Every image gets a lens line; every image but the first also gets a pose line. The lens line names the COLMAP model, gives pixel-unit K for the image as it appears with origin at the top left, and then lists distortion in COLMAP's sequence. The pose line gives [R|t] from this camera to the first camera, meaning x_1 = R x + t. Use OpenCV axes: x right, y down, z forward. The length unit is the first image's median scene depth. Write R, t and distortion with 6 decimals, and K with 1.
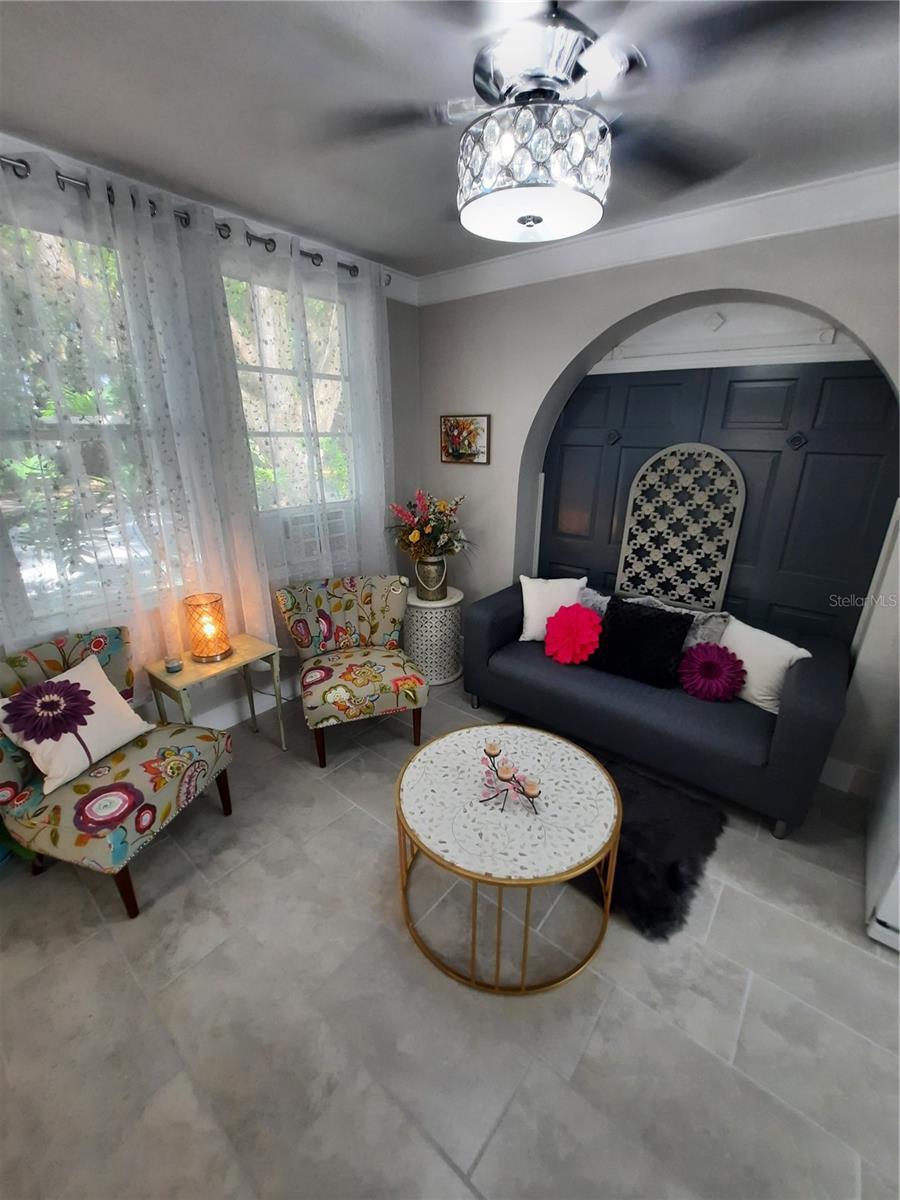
lens RADIAL K [[479.2, 0, 450.2], [0, 479.2, 602.6], [0, 0, 1]] dist [-0.019121, -0.000020]
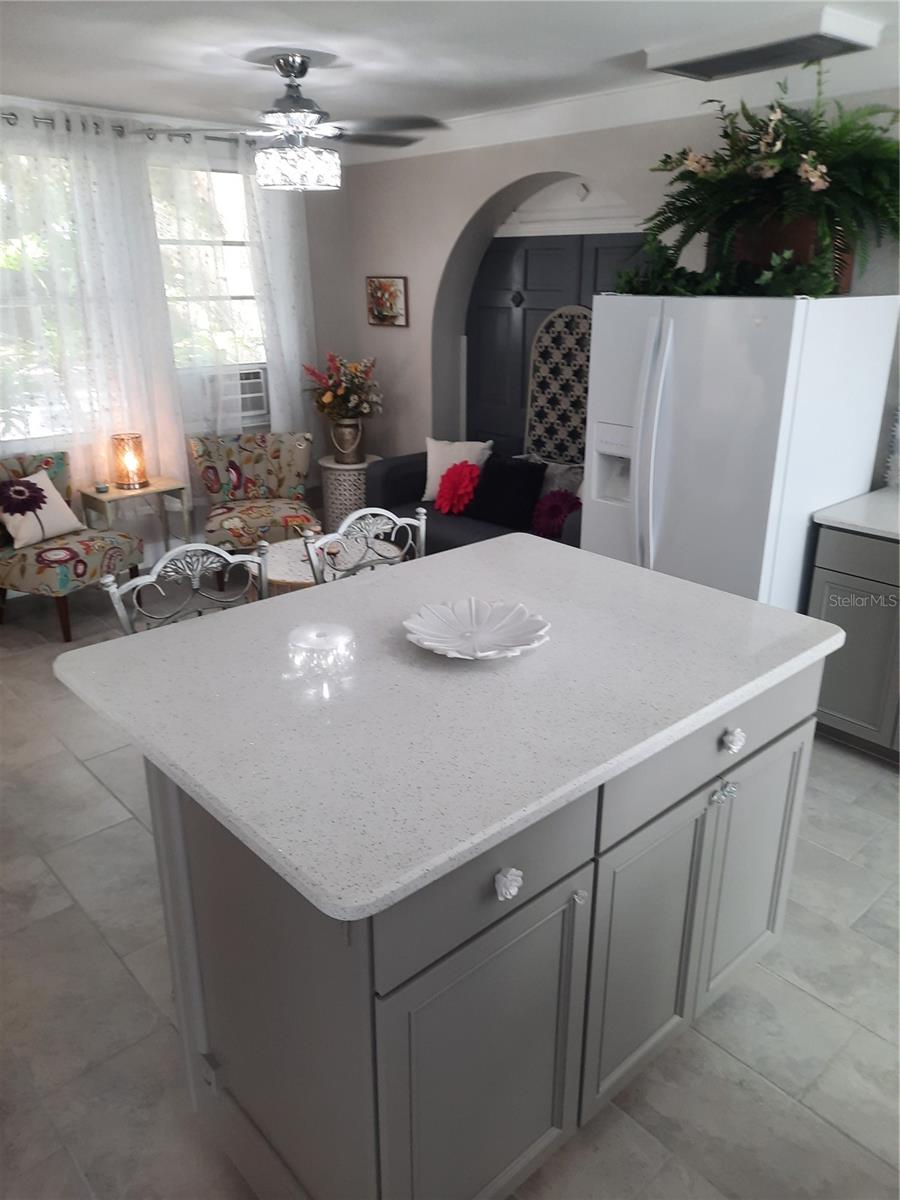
lens RADIAL K [[884.8, 0, 455.5], [0, 884.8, 581.6], [0, 0, 1]] dist [0.045116, -0.039733]
pose [[0.989336, 0.040313, -0.139961, 0.550407], [-0.040666, 0.999173, 0.000342, 0.280236], [0.139859, 0.005354, 0.990157, -0.965610]]
